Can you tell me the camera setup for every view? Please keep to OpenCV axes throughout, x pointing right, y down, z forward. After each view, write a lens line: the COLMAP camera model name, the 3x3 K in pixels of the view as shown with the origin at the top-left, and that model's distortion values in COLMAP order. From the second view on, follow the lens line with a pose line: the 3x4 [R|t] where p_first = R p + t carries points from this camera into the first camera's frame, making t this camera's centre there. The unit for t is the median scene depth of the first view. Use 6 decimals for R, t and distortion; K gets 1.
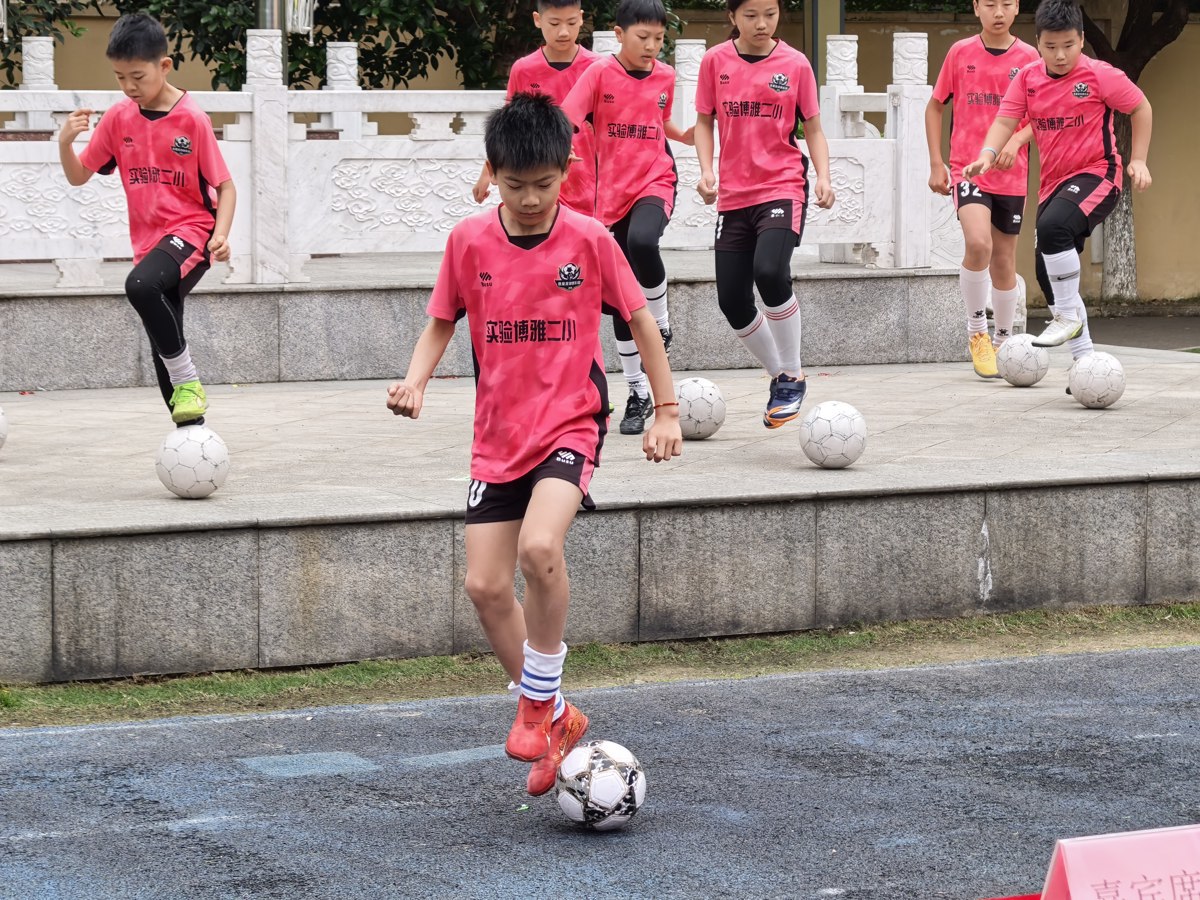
lens RADIAL K [[3635.6, 0, 583.0], [0, 3635.6, 345.7], [0, 0, 1]] dist [0.075390, 0.000000]
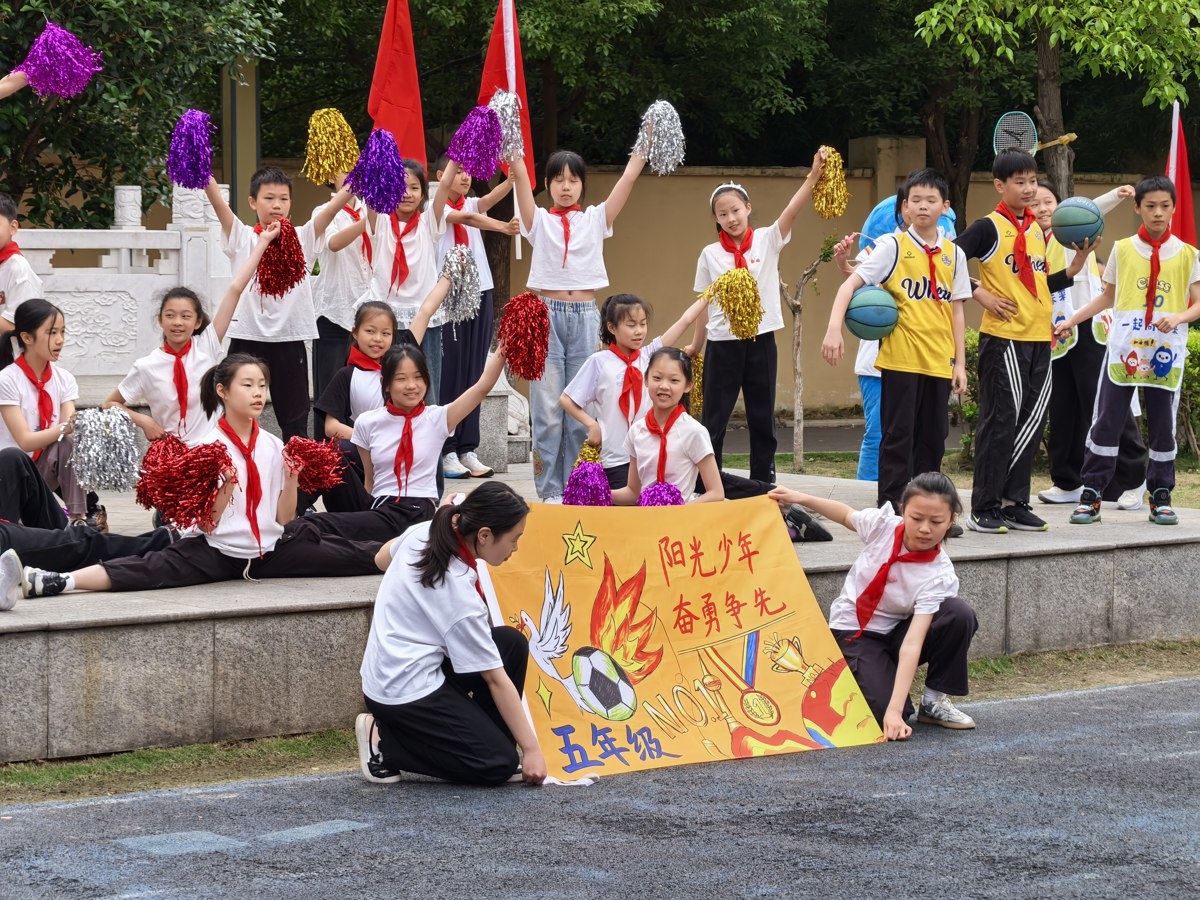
lens RADIAL K [[3301.7, 0, 601.8], [0, 3301.7, 453.3], [0, 0, 1]] dist [-0.089465, 0.000000]
pose [[0.976467, -0.008700, 0.215493, -0.137860], [0.009244, 0.999956, -0.001517, 0.000041], [-0.215471, 0.003473, 0.976504, 0.000705]]
